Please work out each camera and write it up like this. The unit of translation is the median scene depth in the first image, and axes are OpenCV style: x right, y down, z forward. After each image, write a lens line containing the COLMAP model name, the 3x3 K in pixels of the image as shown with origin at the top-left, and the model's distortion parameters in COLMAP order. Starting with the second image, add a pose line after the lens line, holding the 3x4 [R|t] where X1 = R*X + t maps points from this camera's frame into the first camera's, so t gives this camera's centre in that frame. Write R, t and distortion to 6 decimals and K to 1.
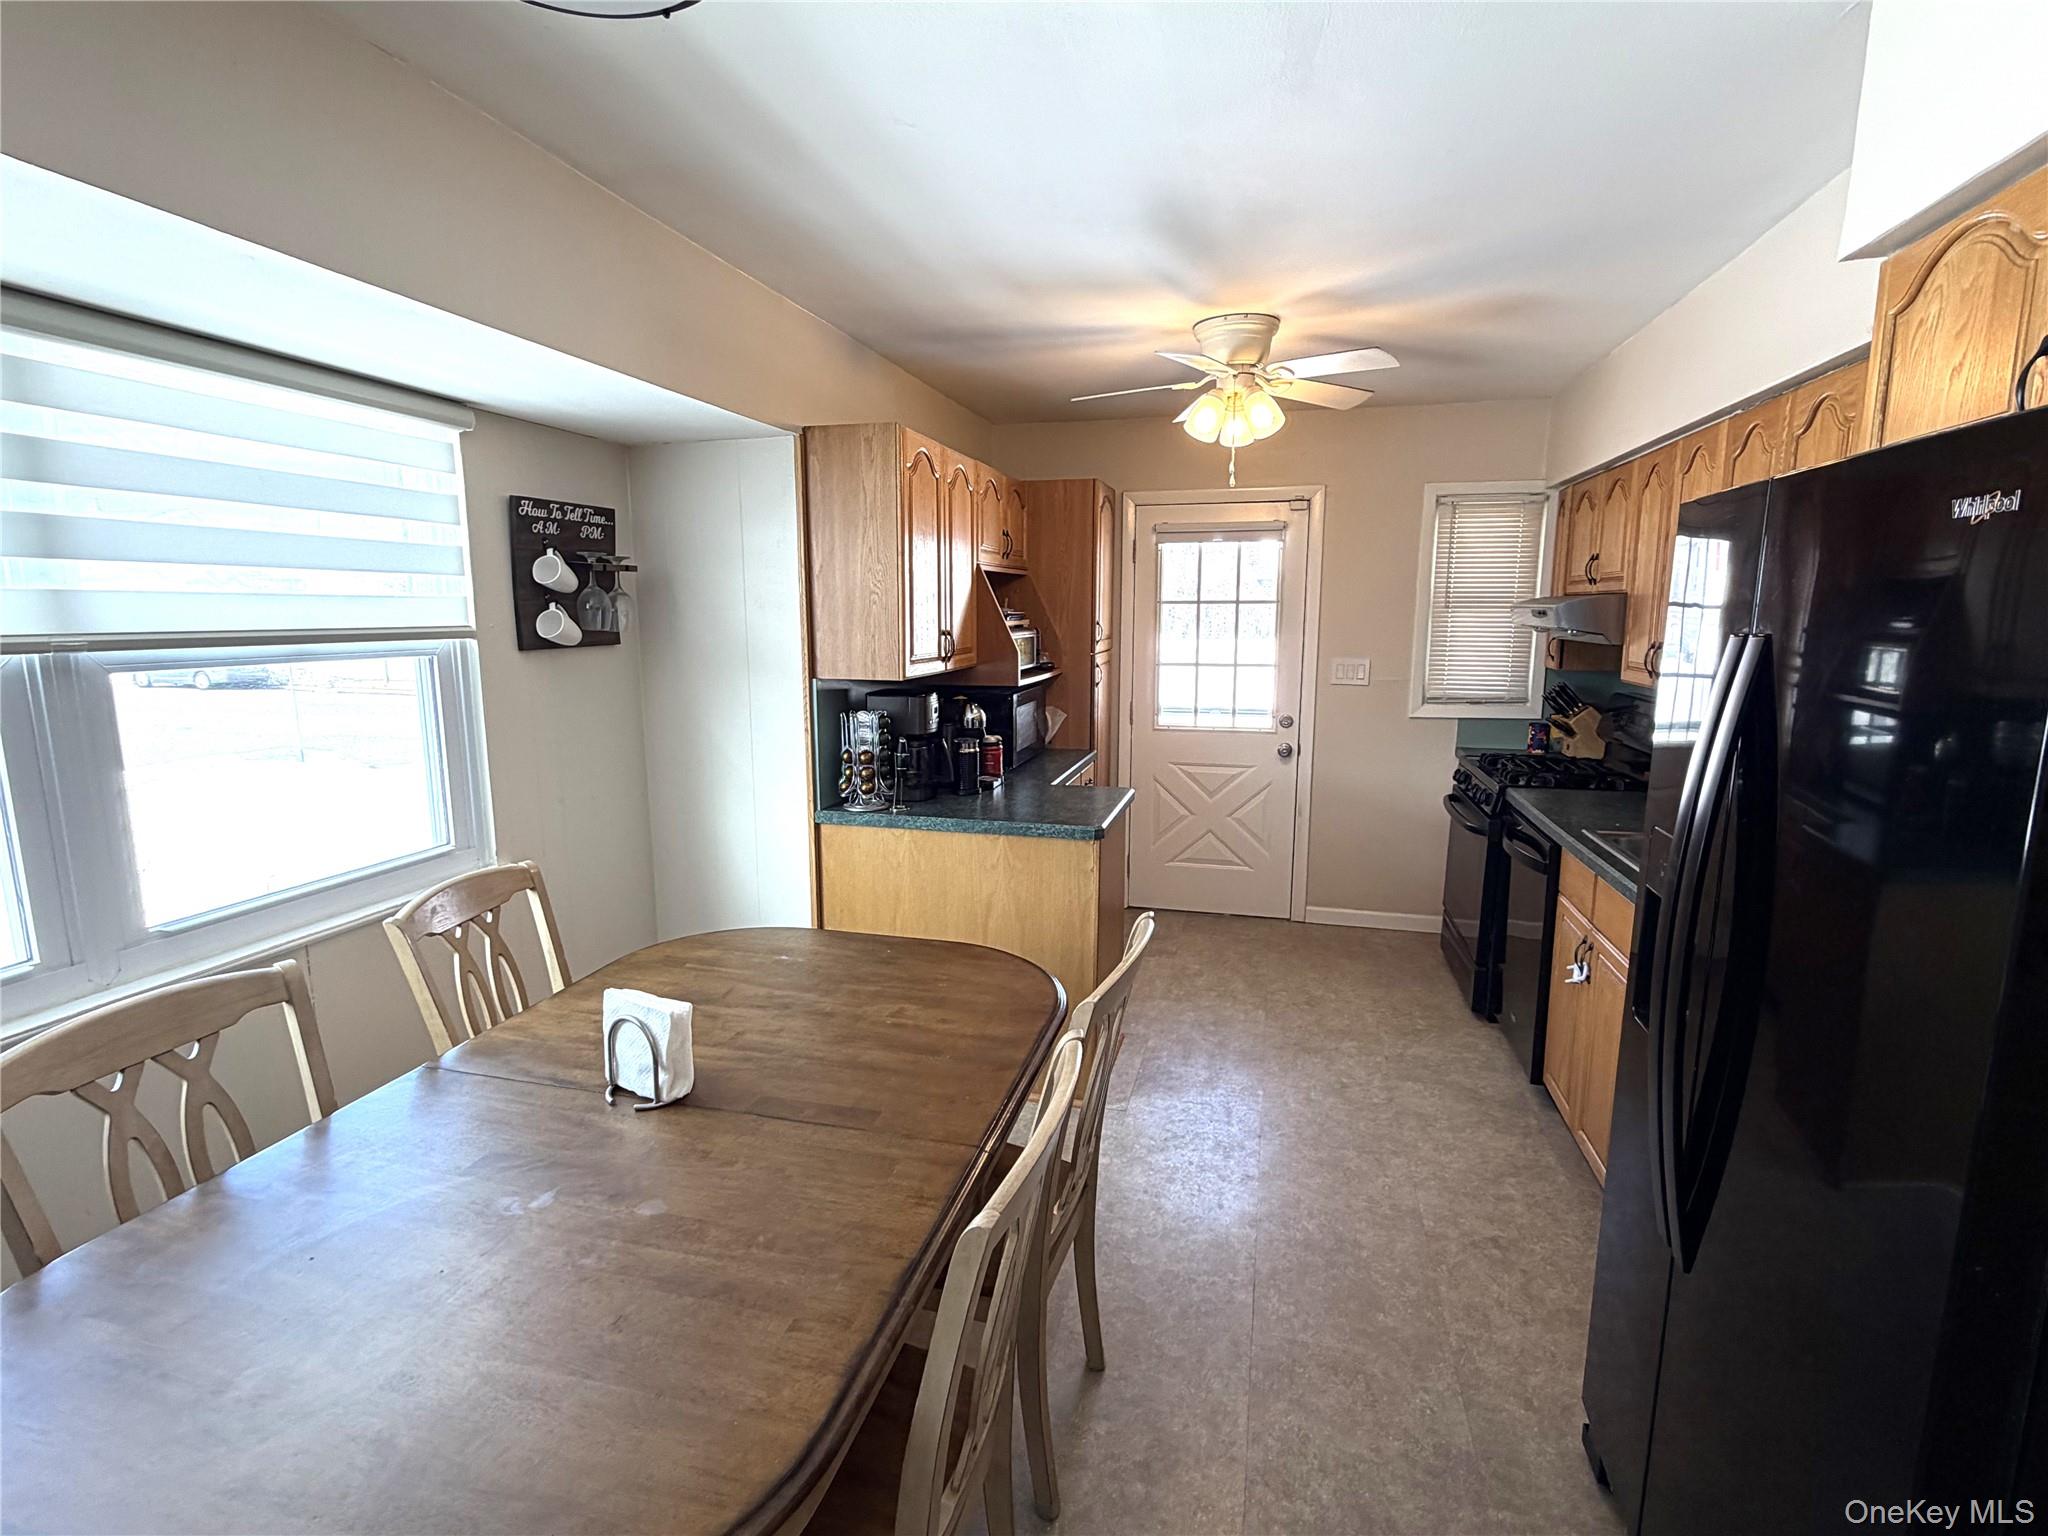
lens RADIAL K [[981.8, 0, 1021.2], [0, 981.8, 762.1], [0, 0, 1]] dist [-0.000798, 0.000541]
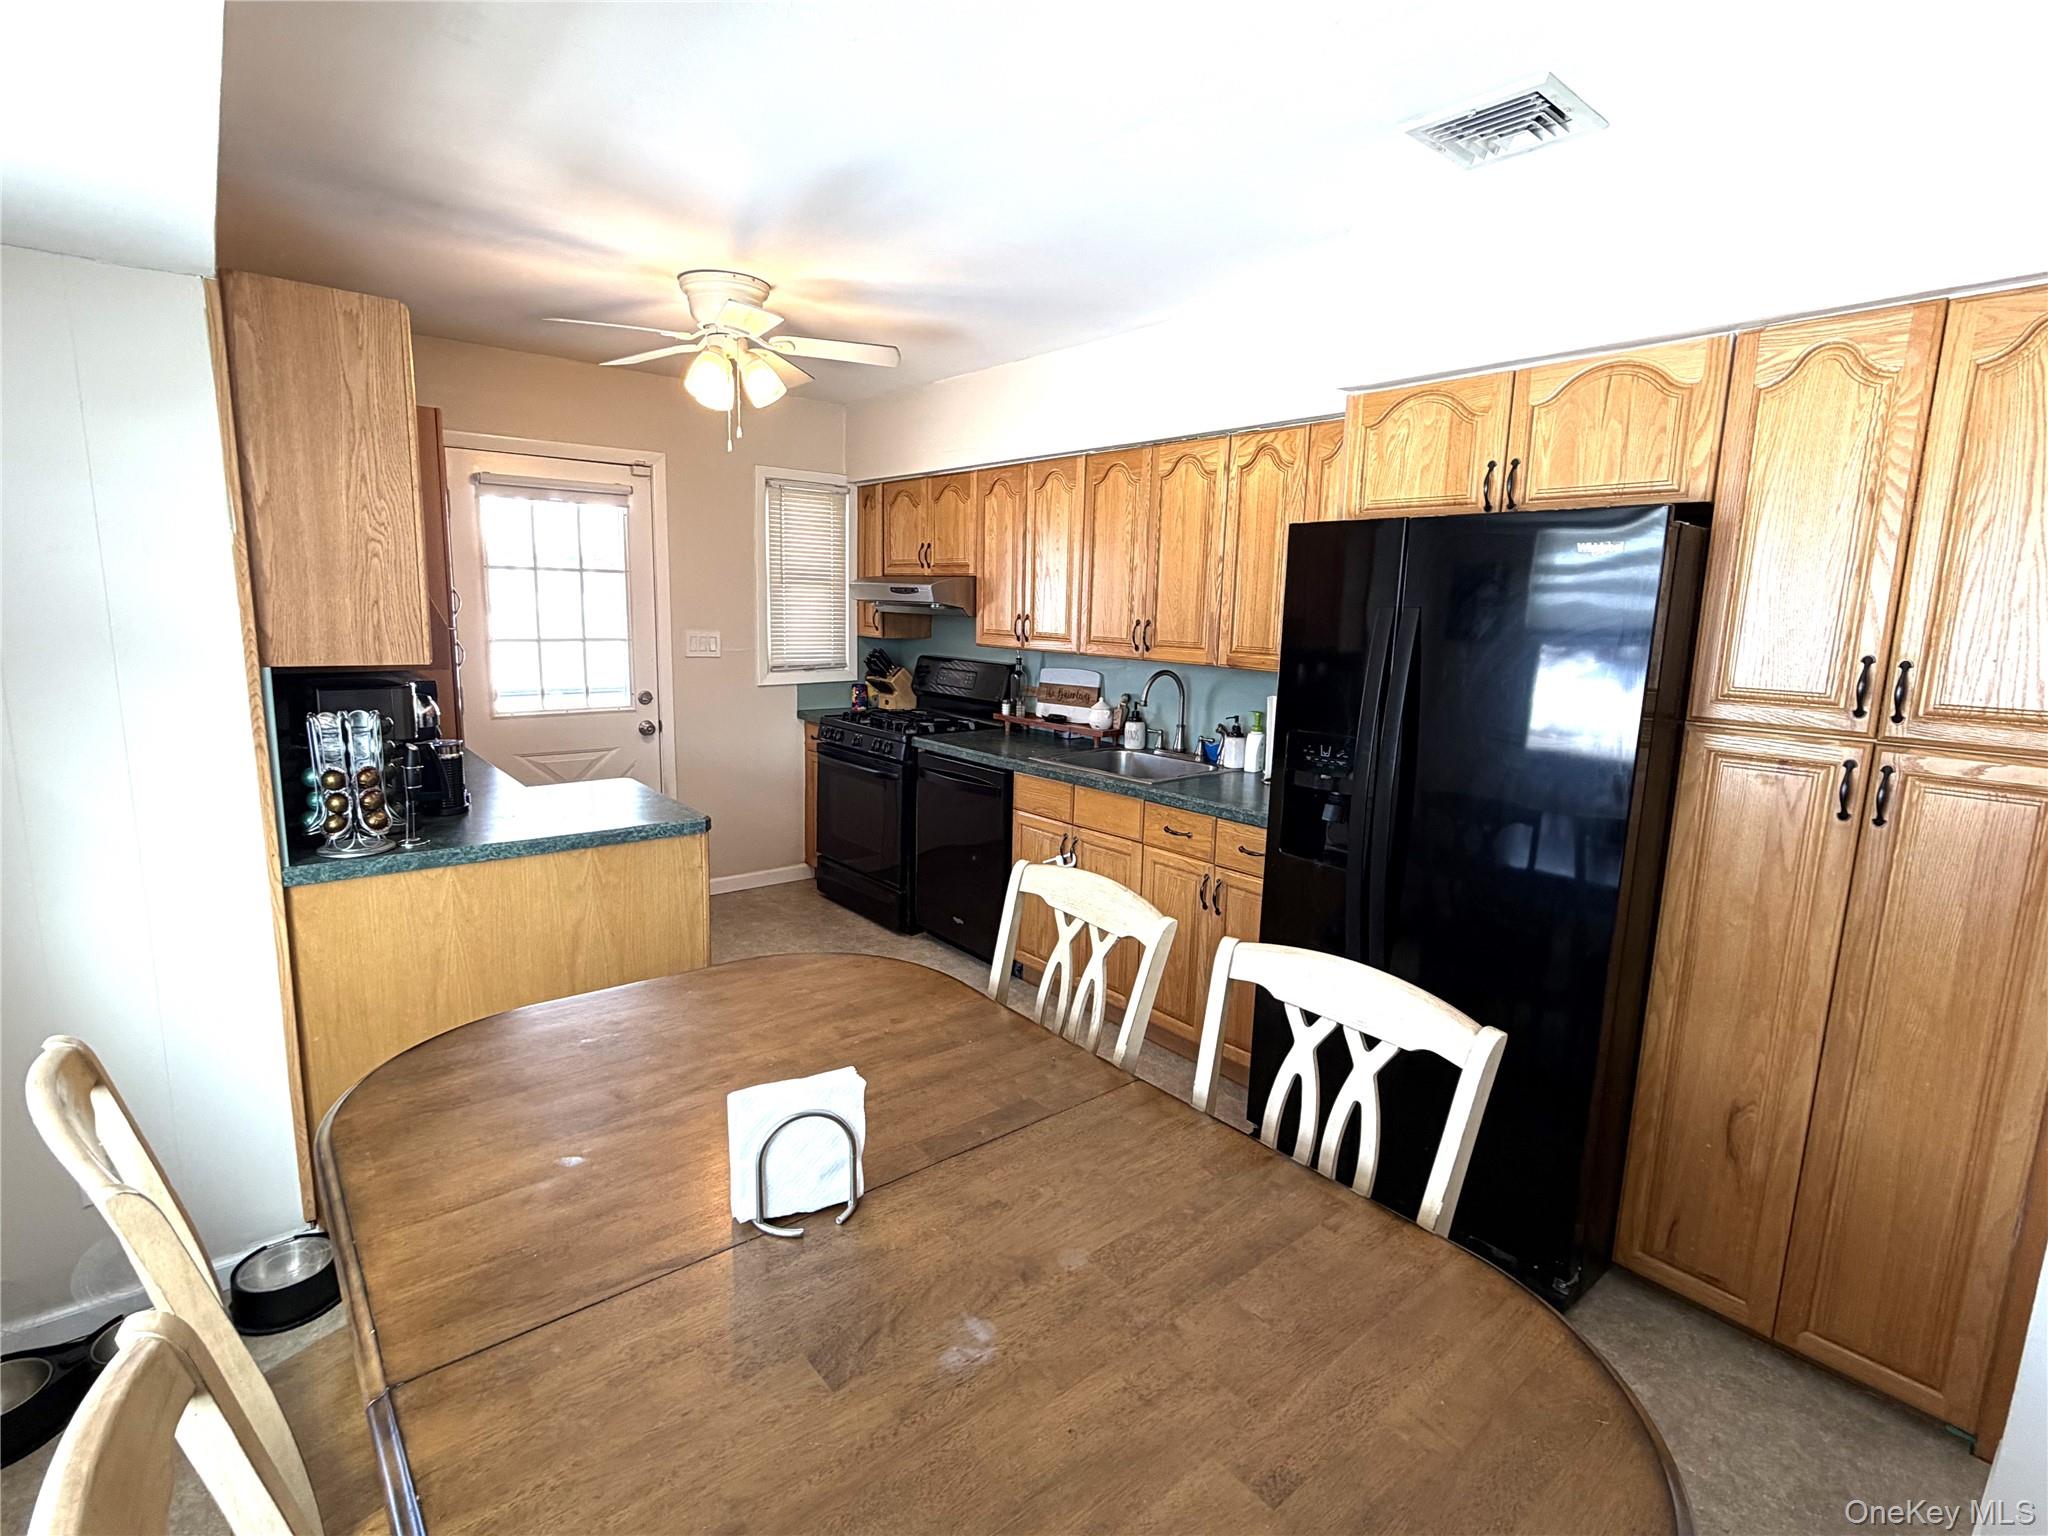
lens RADIAL K [[981.8, 0, 1021.2], [0, 981.8, 762.1], [0, 0, 1]] dist [-0.000798, 0.000541]
pose [[0.585918, -0.118339, 0.801683, -0.407635], [0.098547, 0.992343, 0.074458, -0.020075], [-0.804356, 0.035377, 0.593094, 0.196494]]
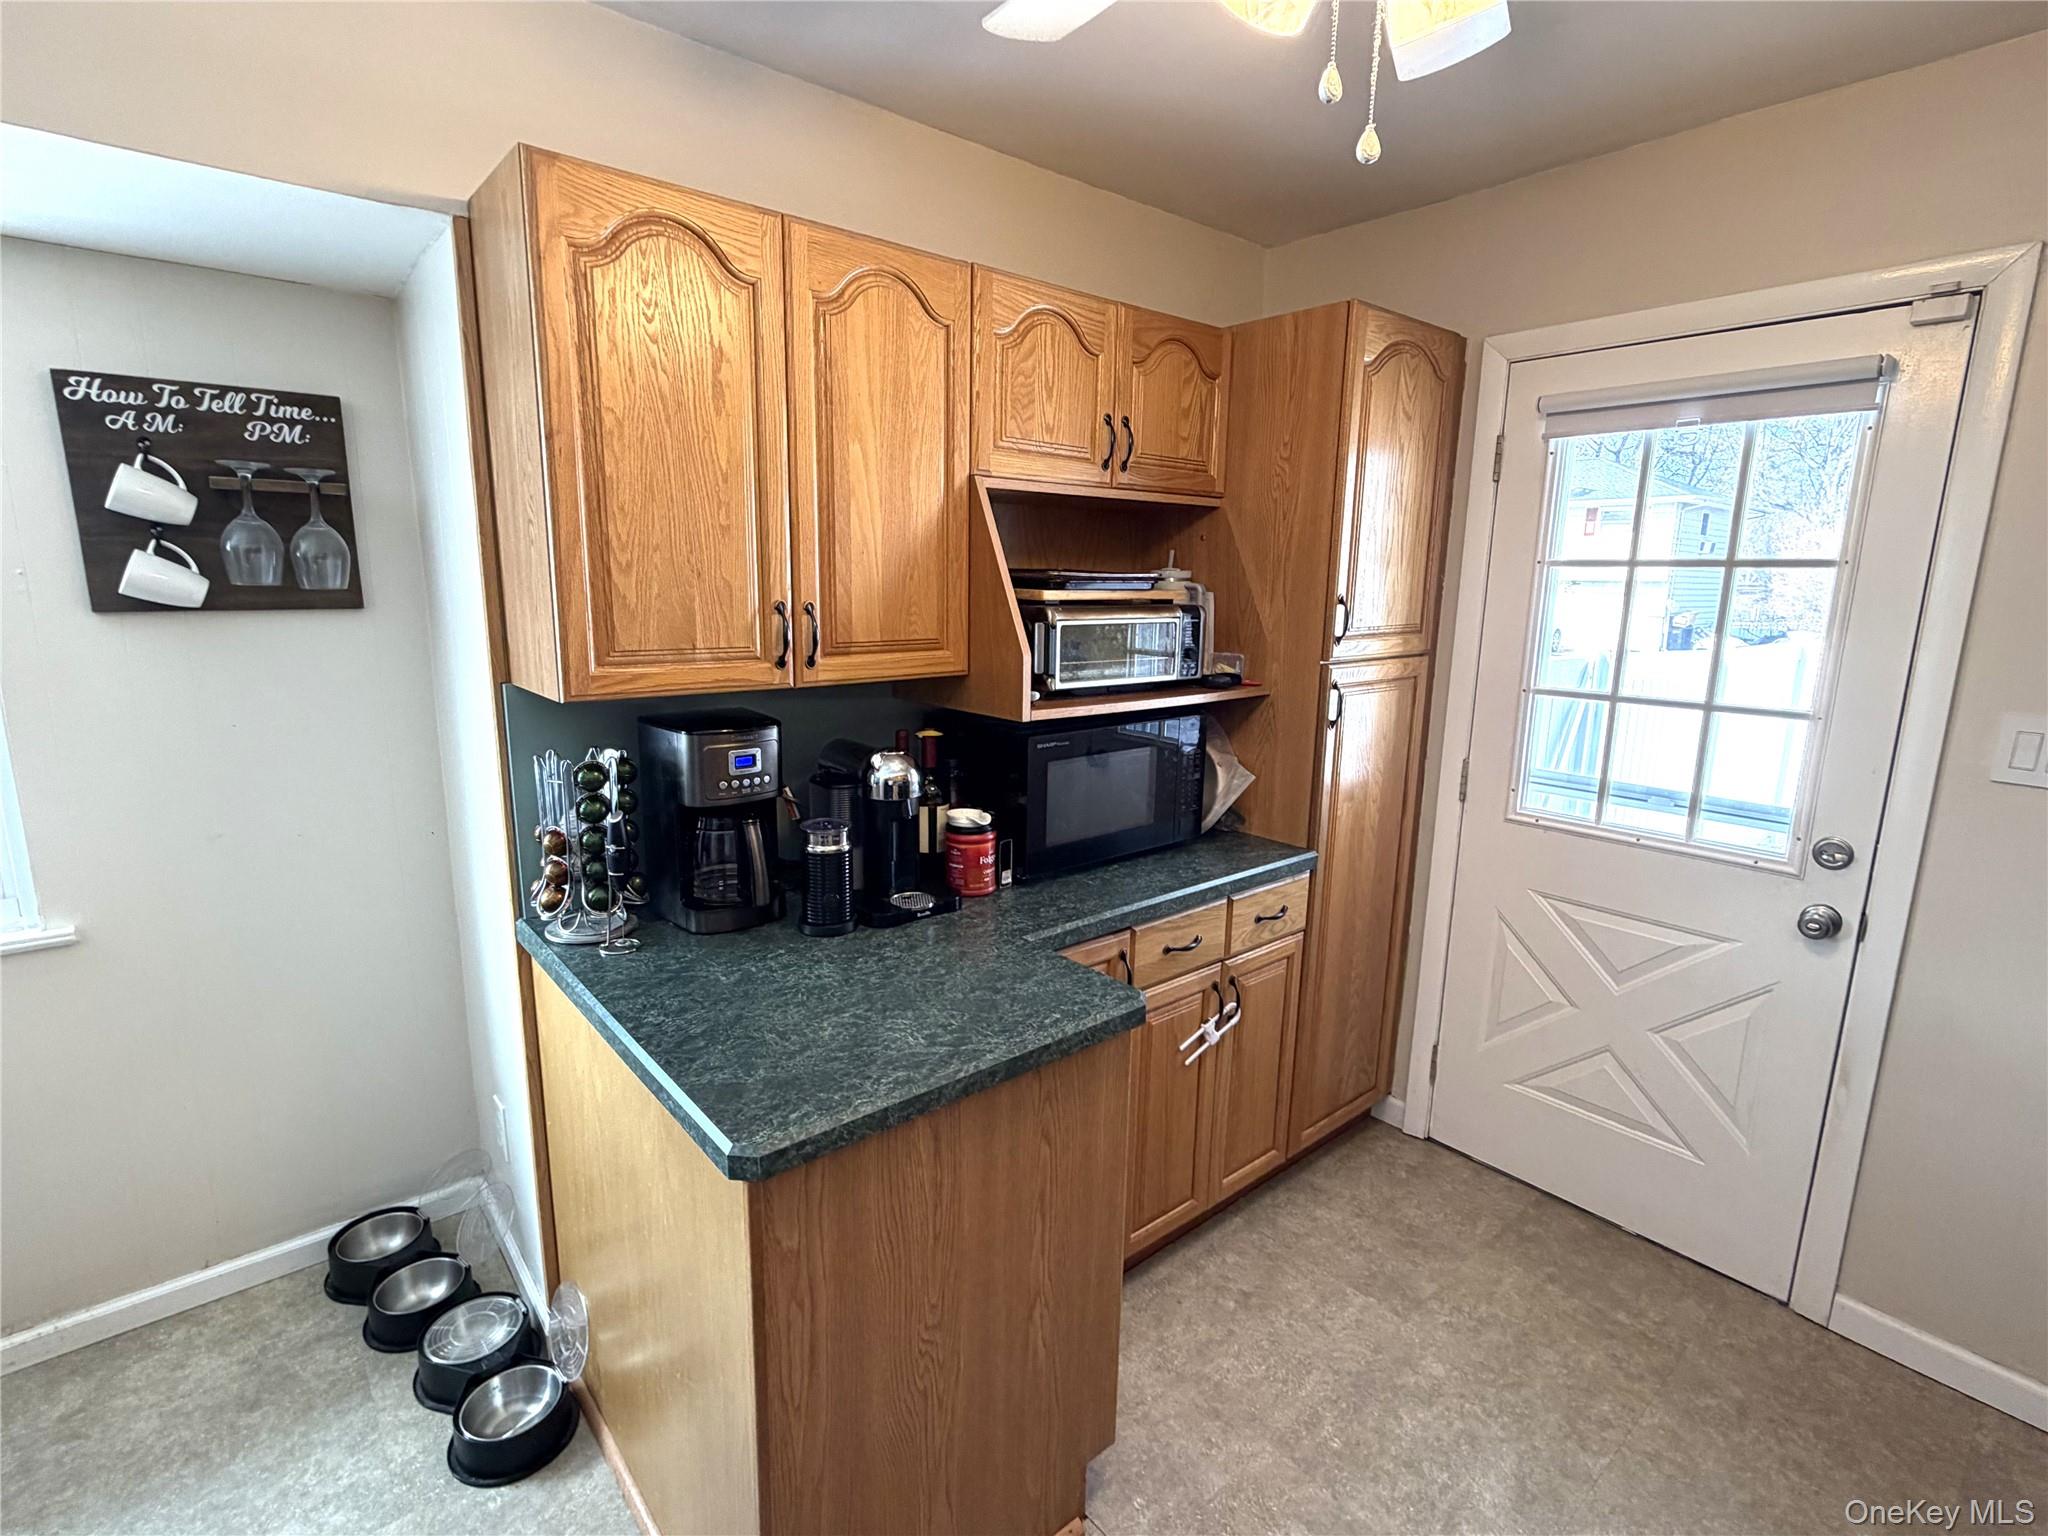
lens RADIAL K [[981.8, 0, 1021.2], [0, 981.8, 762.1], [0, 0, 1]] dist [-0.000798, 0.000541]
pose [[0.818502, 0.121678, -0.561470, 0.306170], [-0.105718, 0.992525, 0.060979, -0.096866], [0.564693, 0.009446, 0.825247, 0.654606]]
